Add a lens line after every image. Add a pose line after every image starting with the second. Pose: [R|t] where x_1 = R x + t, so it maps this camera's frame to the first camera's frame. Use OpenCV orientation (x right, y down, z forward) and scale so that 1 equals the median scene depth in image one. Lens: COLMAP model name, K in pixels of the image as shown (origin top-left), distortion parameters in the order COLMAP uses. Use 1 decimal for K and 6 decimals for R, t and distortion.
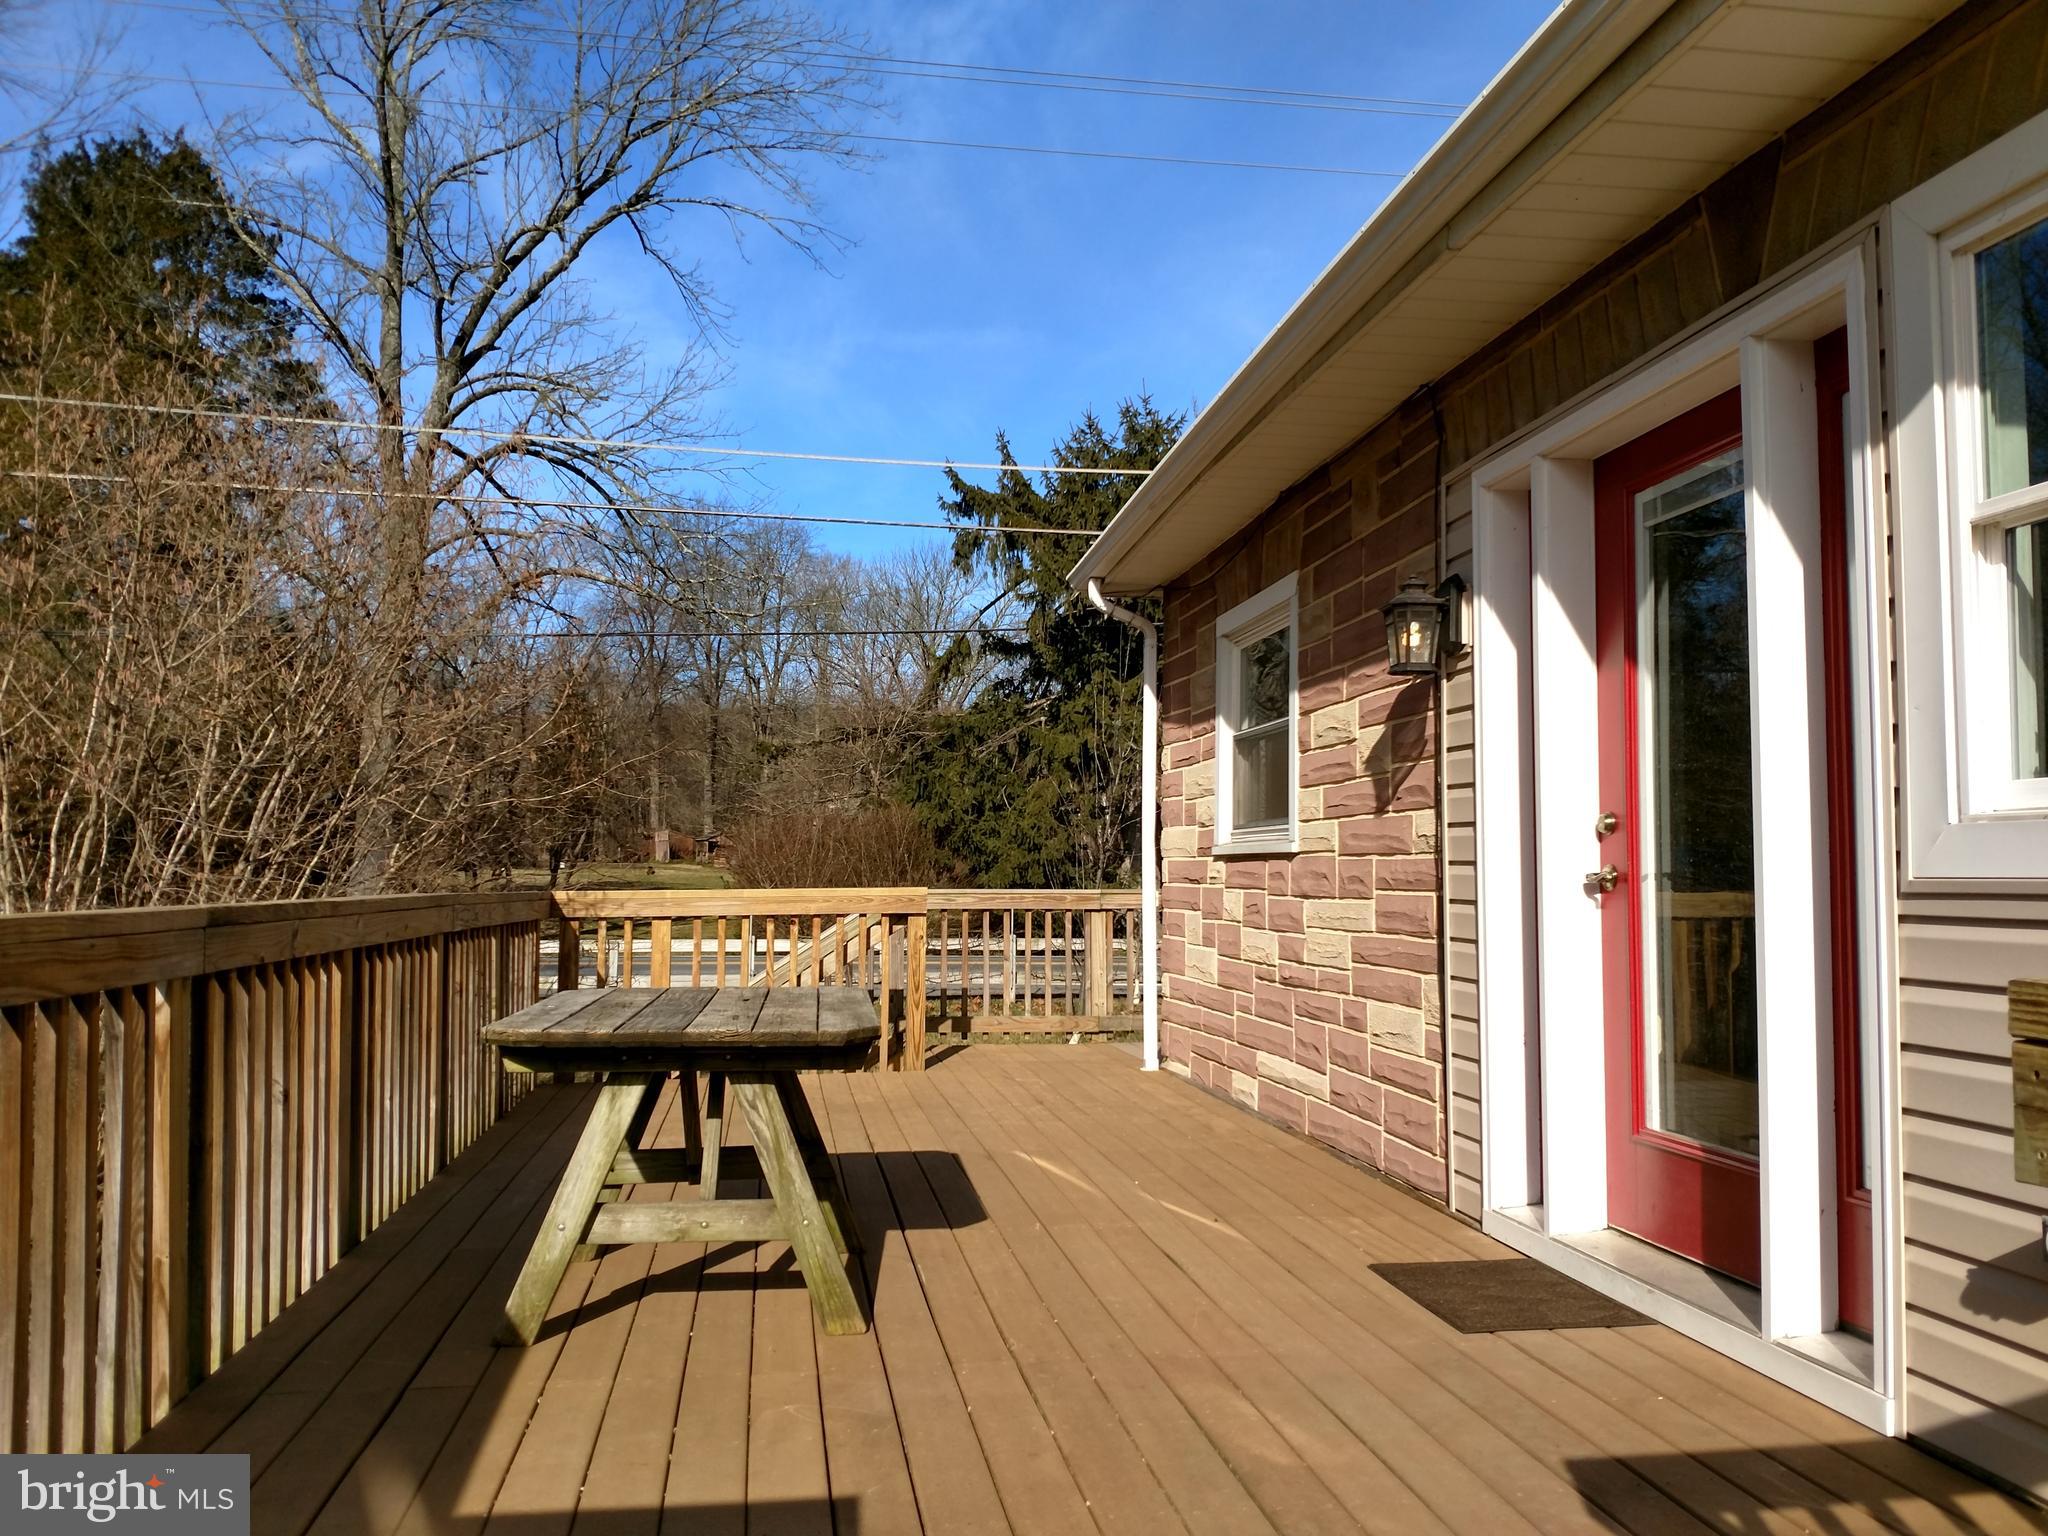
lens RADIAL K [[1705.6, 0, 1084.0], [0, 1705.6, 777.3], [0, 0, 1]] dist [0.215791, -0.434004]
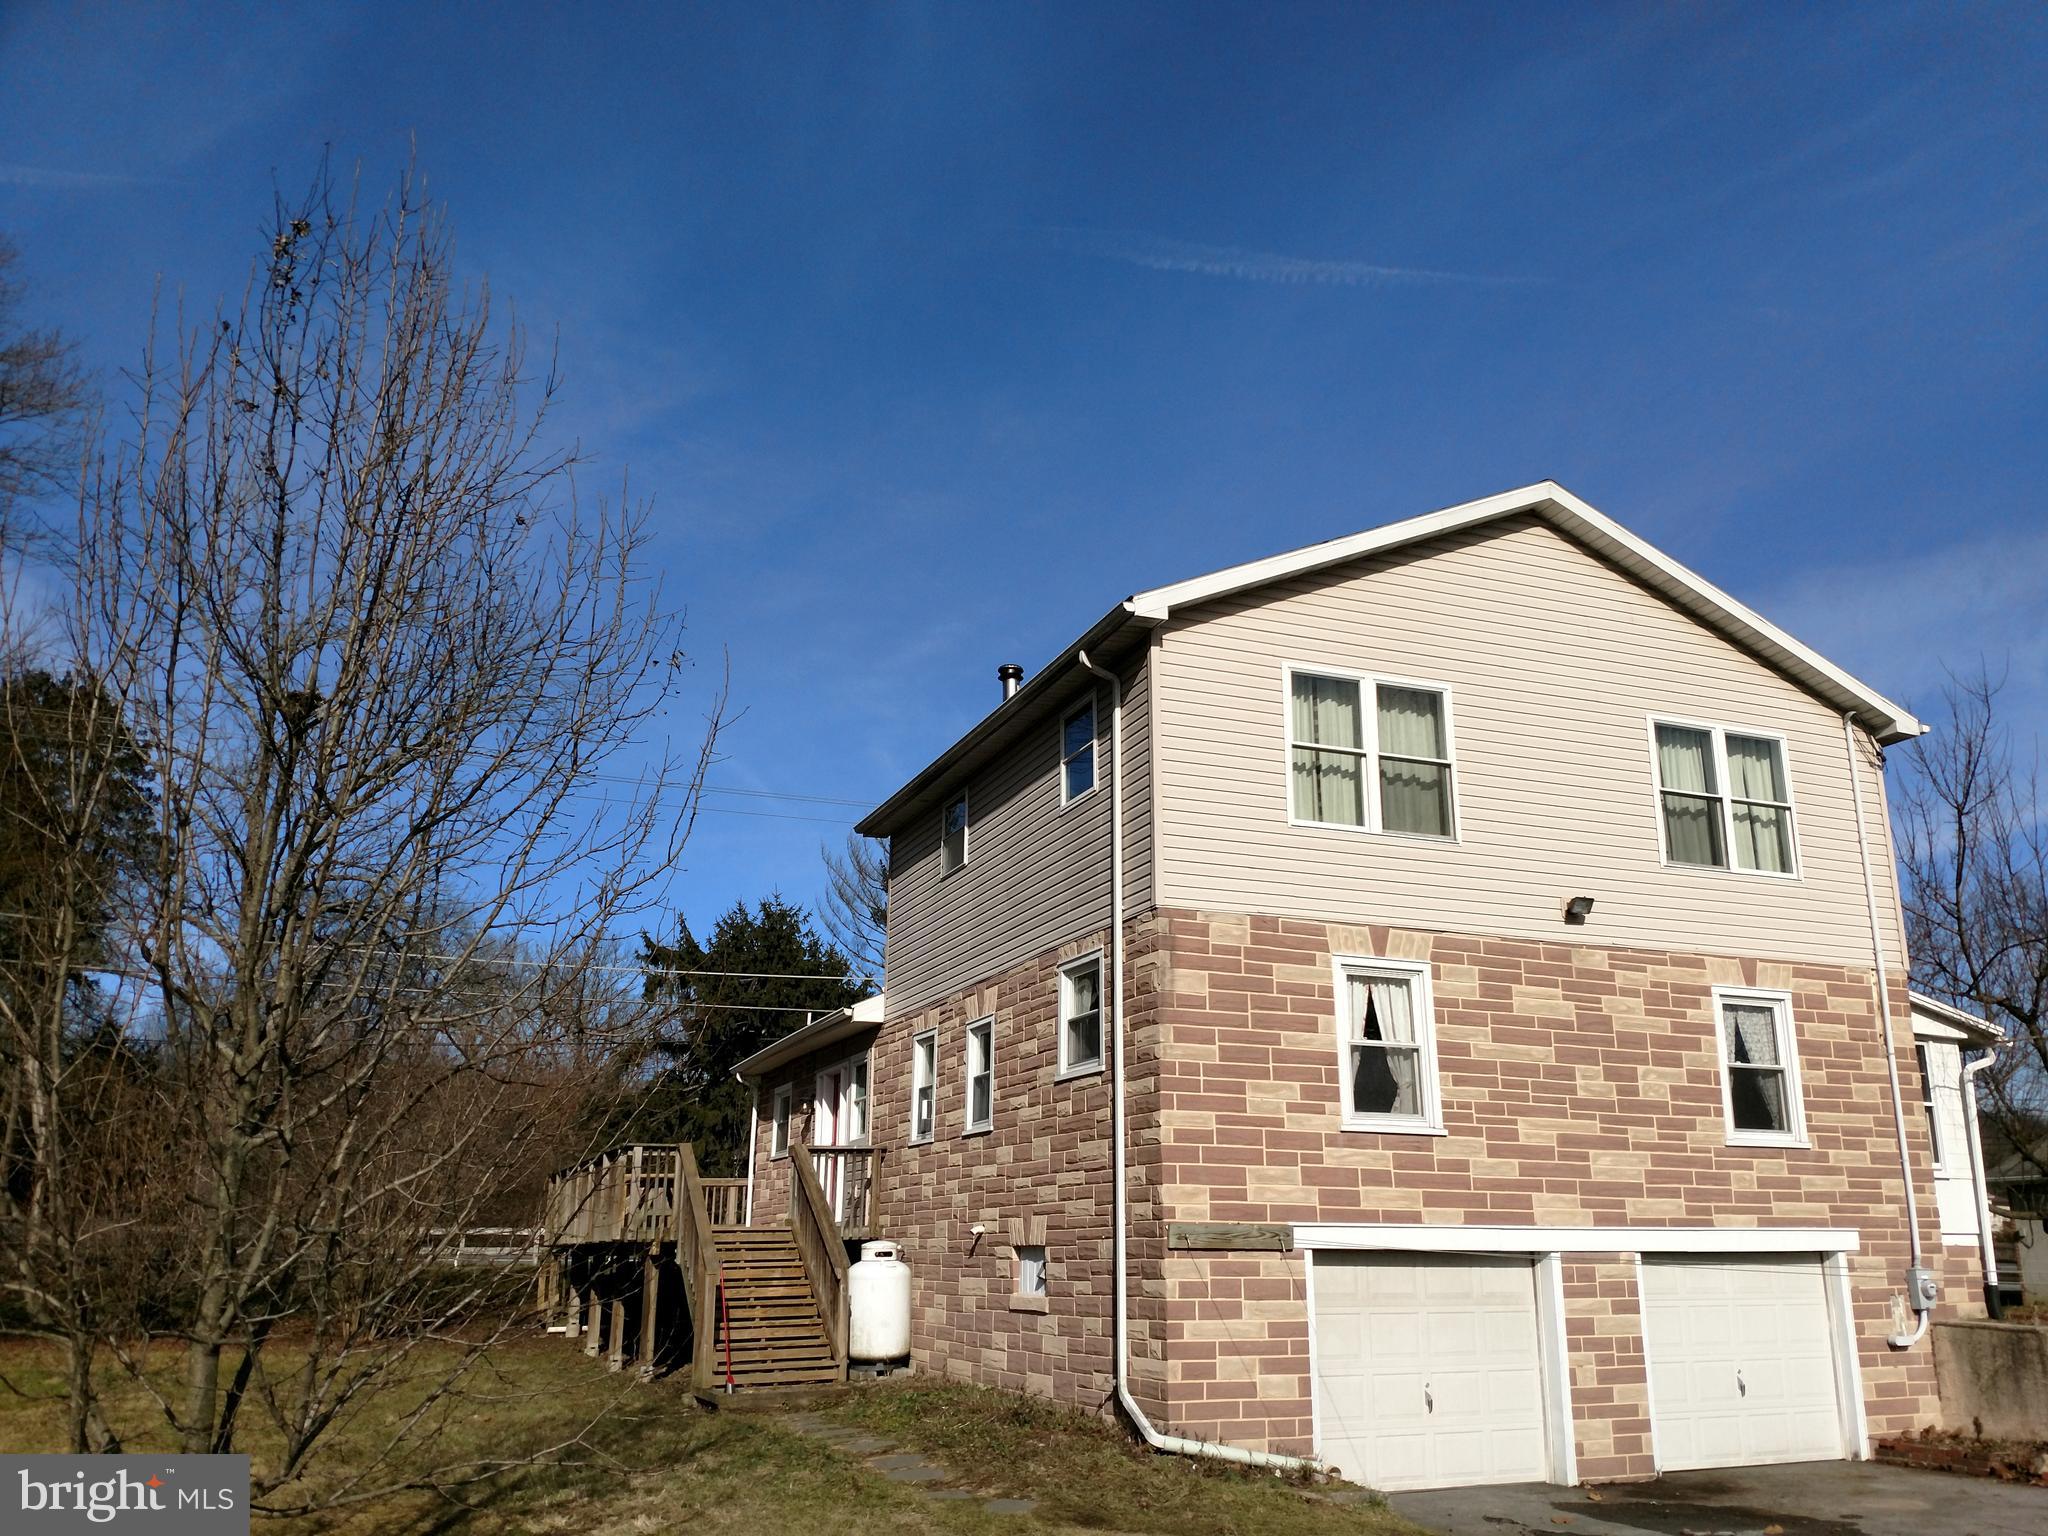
lens RADIAL K [[1705.6, 0, 1084.0], [0, 1705.6, 777.3], [0, 0, 1]] dist [0.215791, -0.434004]
pose [[0.978843, 0.045589, 0.199470, -0.008081], [-0.003485, 0.978437, -0.206517, 0.001870], [-0.204584, 0.201452, 0.957895, -0.603116]]
